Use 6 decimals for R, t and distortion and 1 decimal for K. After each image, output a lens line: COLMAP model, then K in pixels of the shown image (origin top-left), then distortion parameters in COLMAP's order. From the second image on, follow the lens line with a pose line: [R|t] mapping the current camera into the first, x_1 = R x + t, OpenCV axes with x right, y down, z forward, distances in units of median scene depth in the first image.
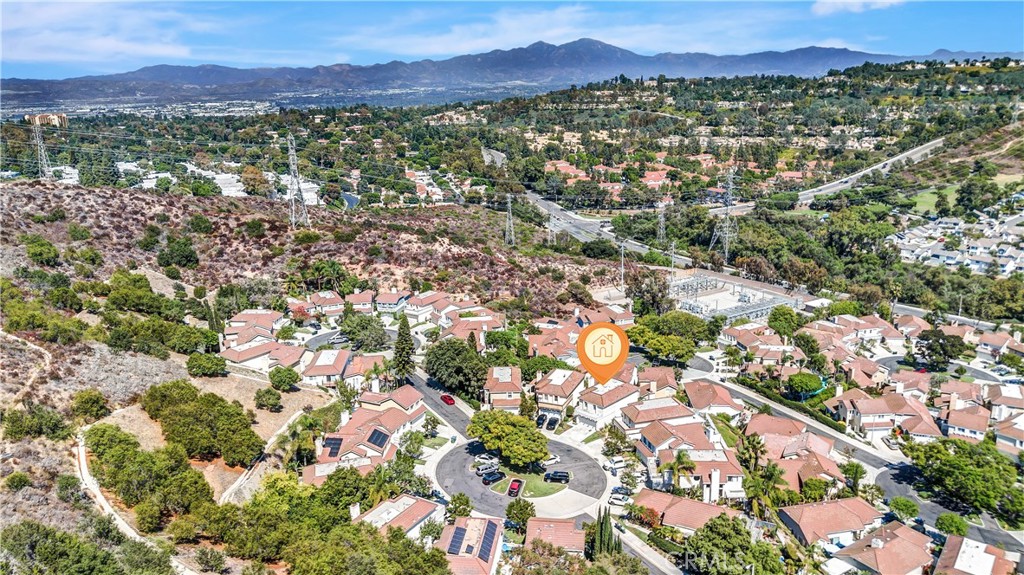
lens RADIAL K [[703.9, 0, 512.0], [0, 703.9, 287.5], [0, 0, 1]] dist [0.004050, -0.002506]
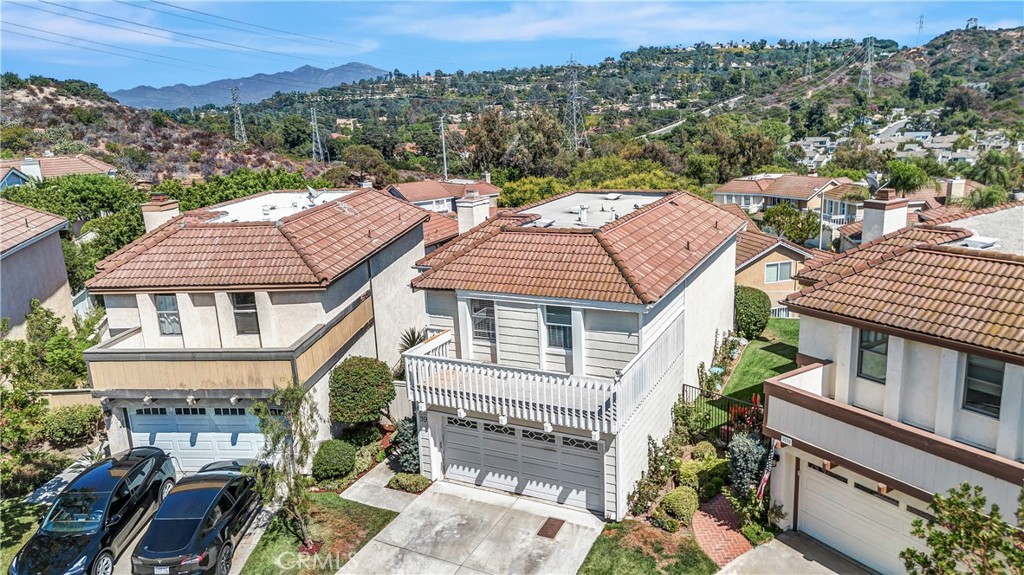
lens RADIAL K [[703.9, 0, 512.0], [0, 703.9, 287.5], [0, 0, 1]] dist [0.004050, -0.002506]
pose [[0.952797, -0.089997, 0.289962, 0.017772], [0.100026, 0.994785, -0.019924, 0.039441], [-0.286657, 0.047987, 0.956831, 0.211583]]
